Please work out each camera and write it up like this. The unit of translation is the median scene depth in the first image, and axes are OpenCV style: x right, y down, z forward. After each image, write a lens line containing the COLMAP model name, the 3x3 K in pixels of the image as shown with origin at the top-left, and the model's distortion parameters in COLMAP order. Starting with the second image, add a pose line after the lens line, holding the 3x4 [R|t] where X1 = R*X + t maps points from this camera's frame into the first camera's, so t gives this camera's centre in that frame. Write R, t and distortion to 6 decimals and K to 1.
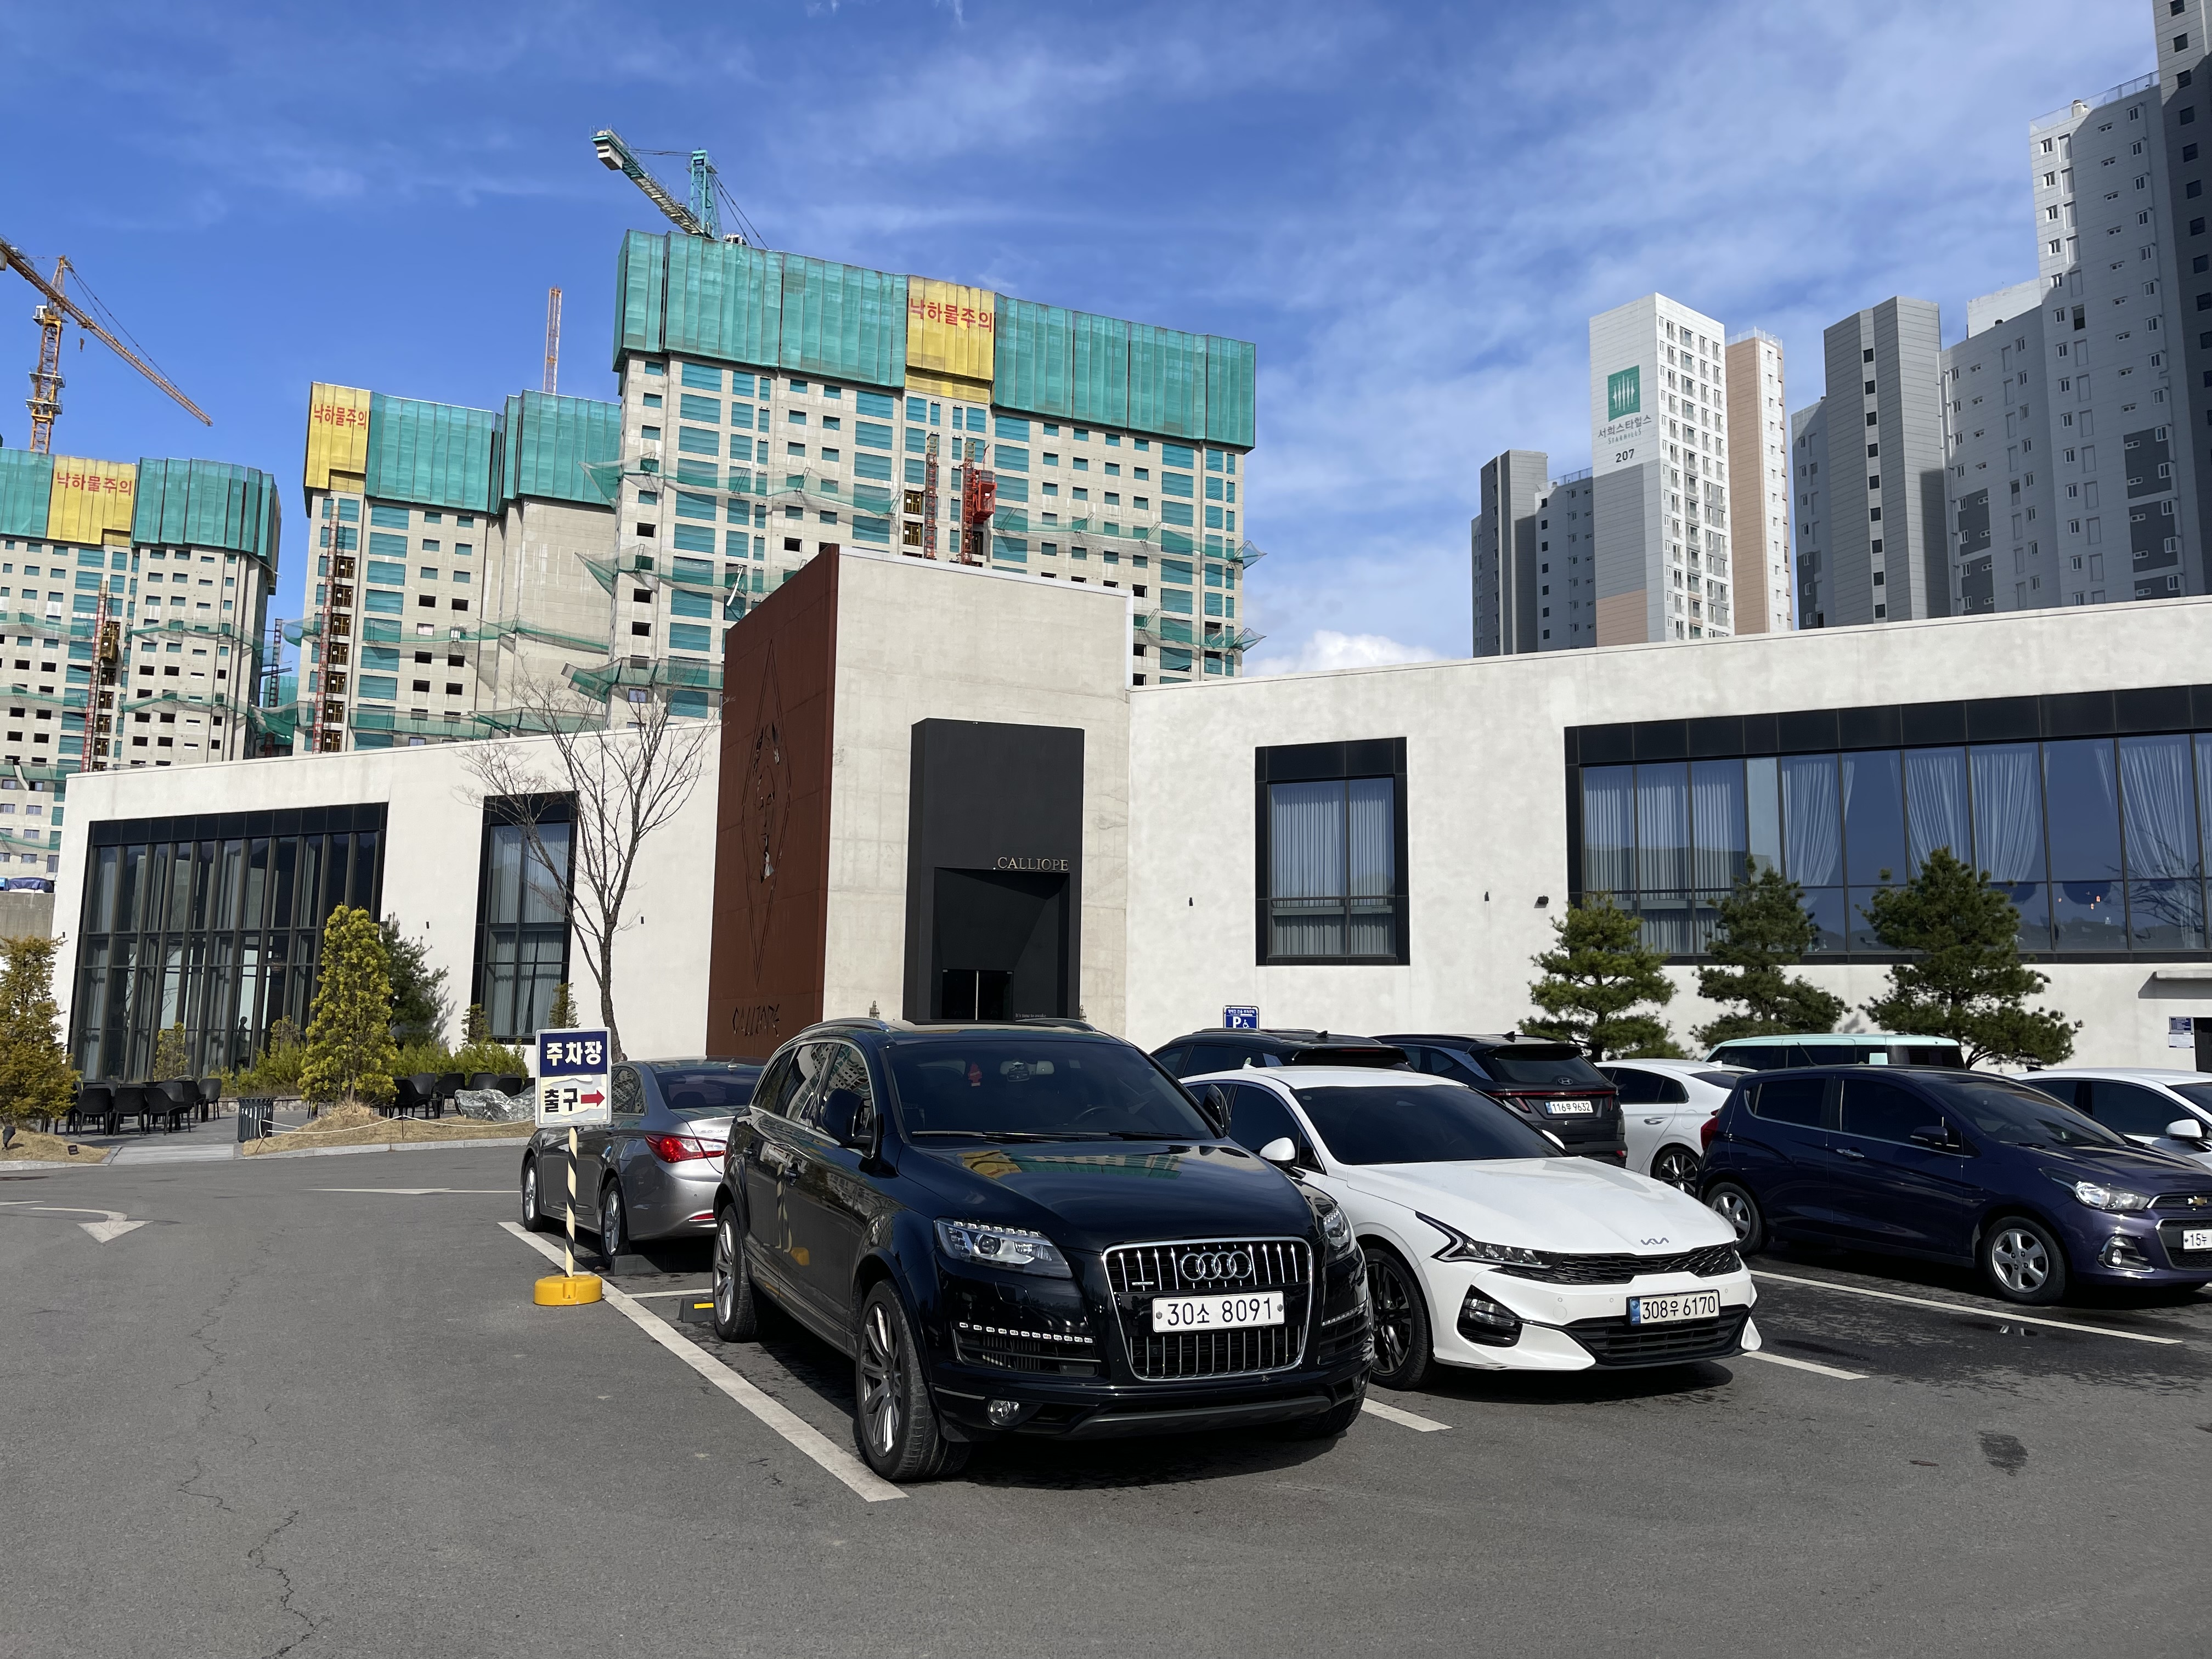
lens RADIAL K [[1668.3, 0, 1139.8], [0, 1668.3, 829.5], [0, 0, 1]] dist [0.044253, -0.089233]
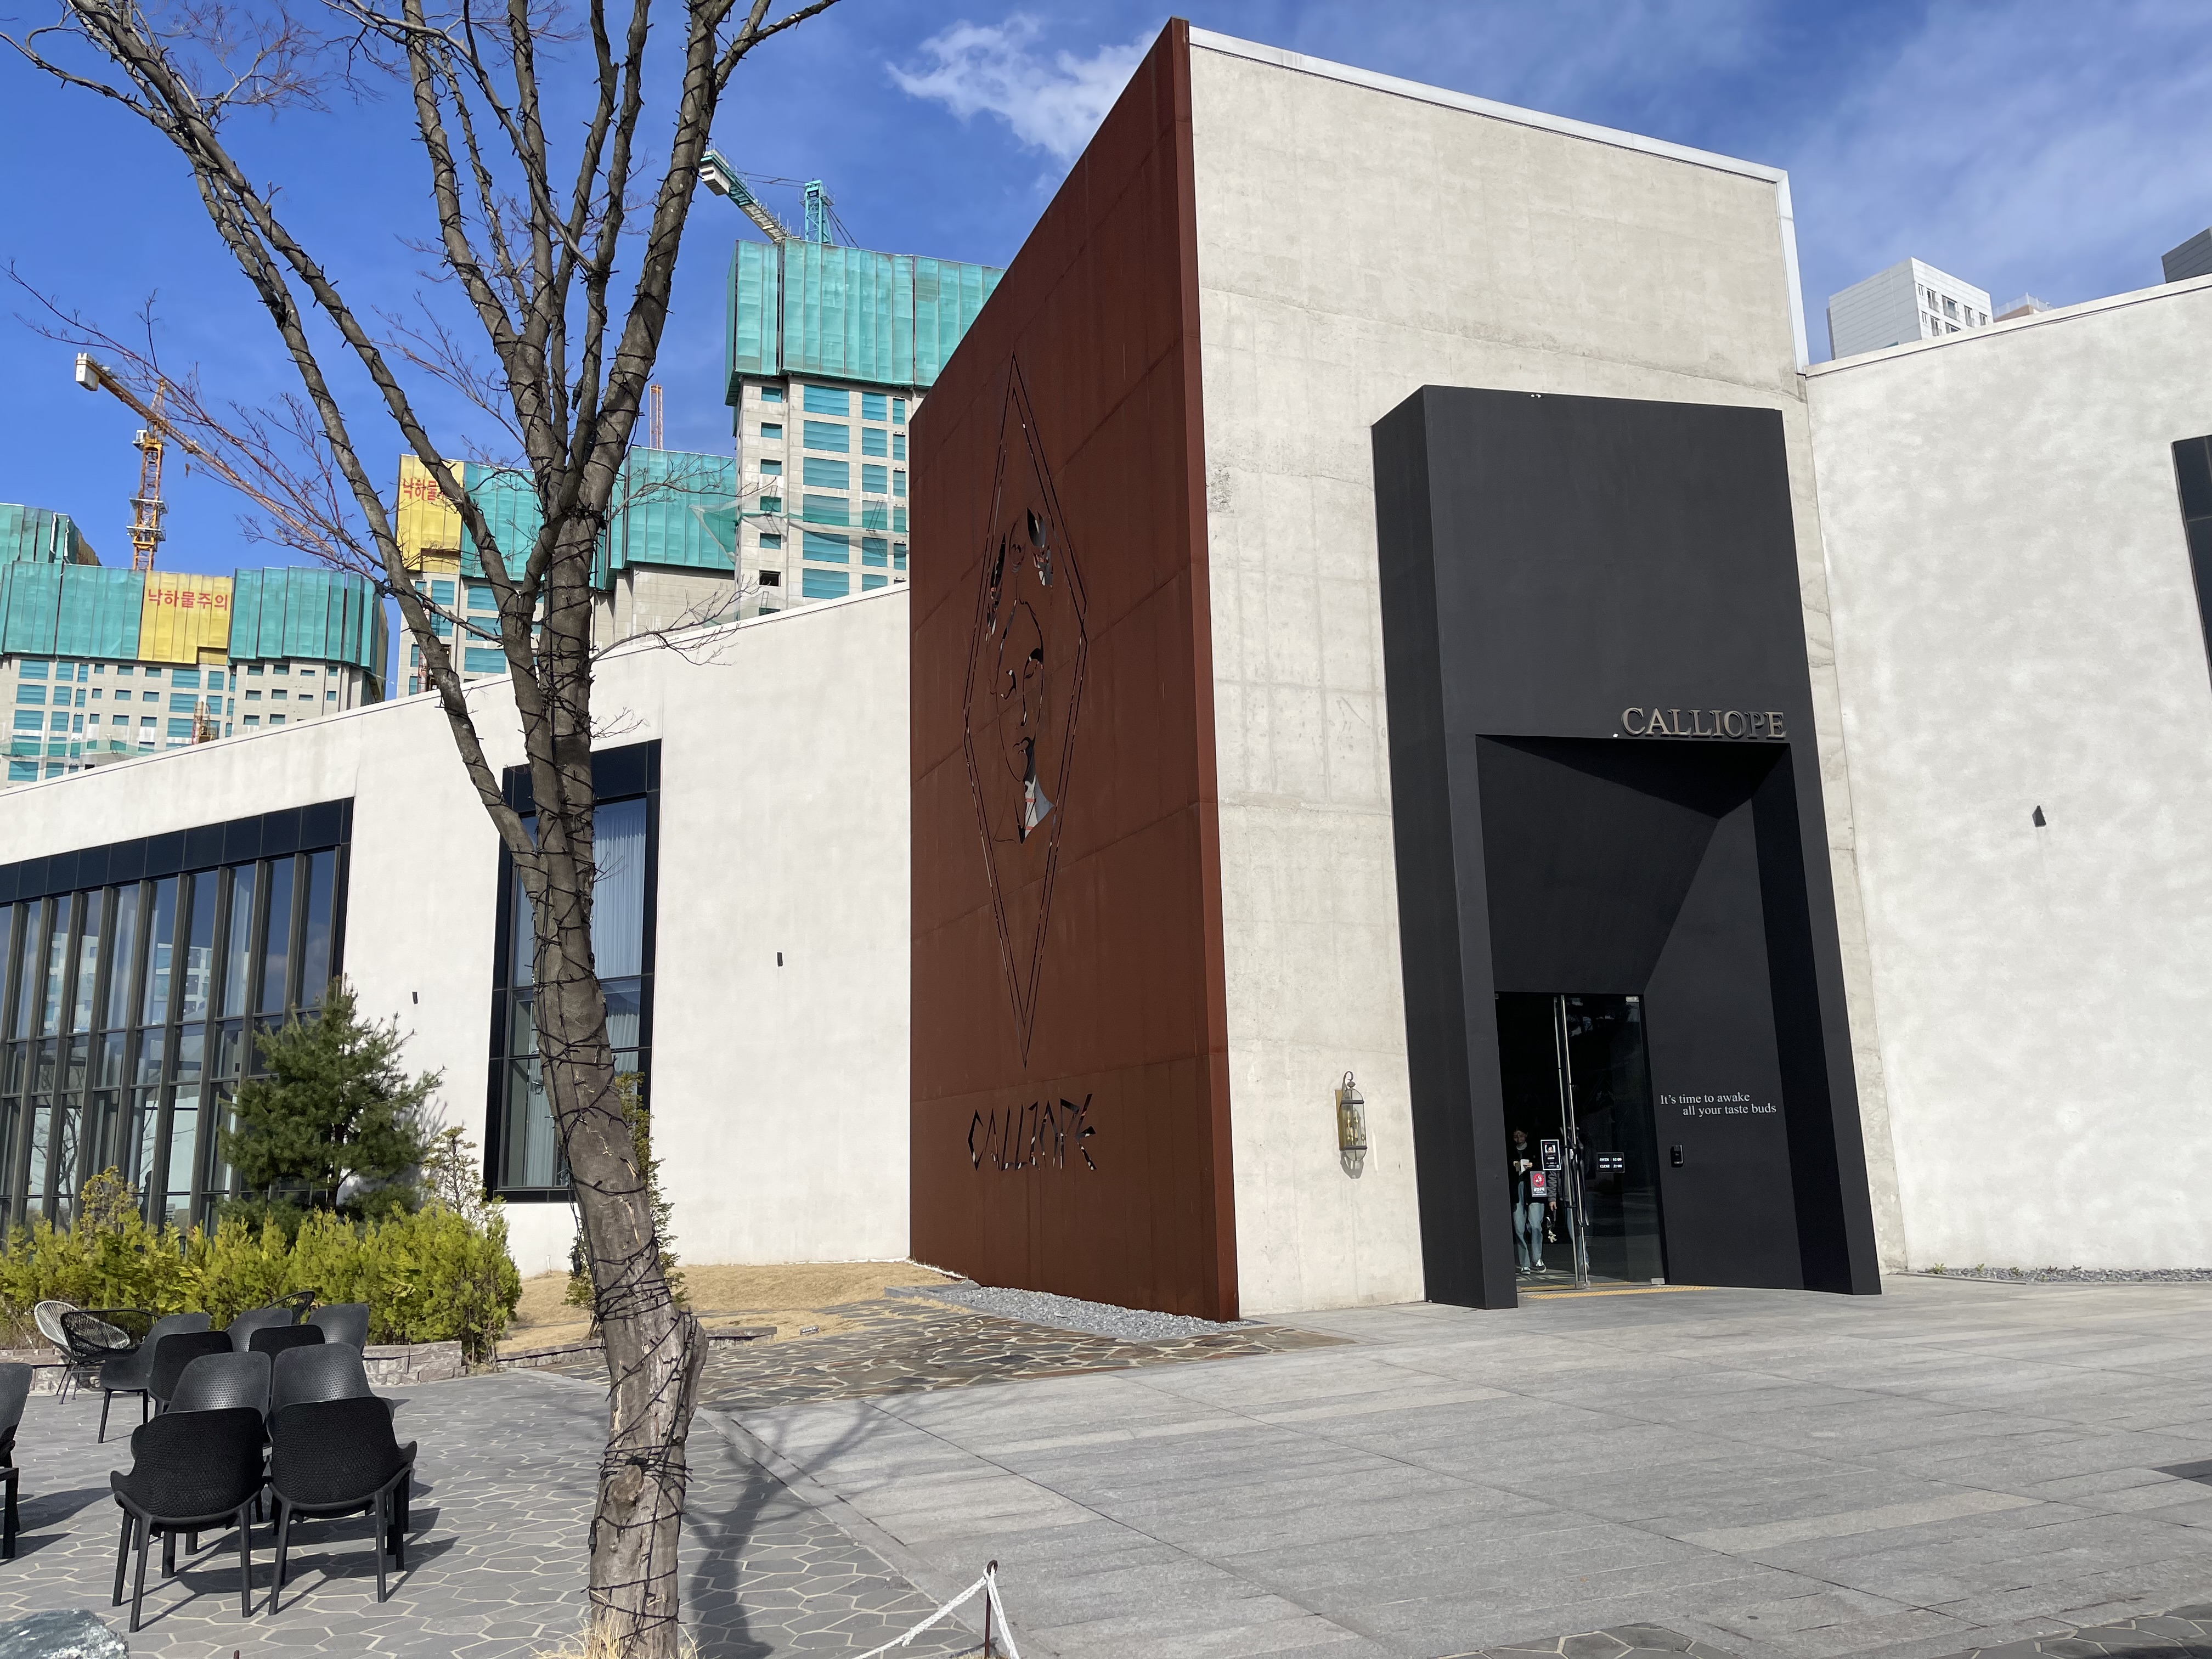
lens RADIAL K [[1599.6, 0, 1109.4], [0, 1599.6, 868.6], [0, 0, 1]] dist [0.048436, -0.071552]
pose [[0.995165, -0.051958, -0.083346, -0.060780], [0.047234, 0.997217, -0.057688, 0.024635], [0.086111, 0.053473, 0.994850, 0.205187]]
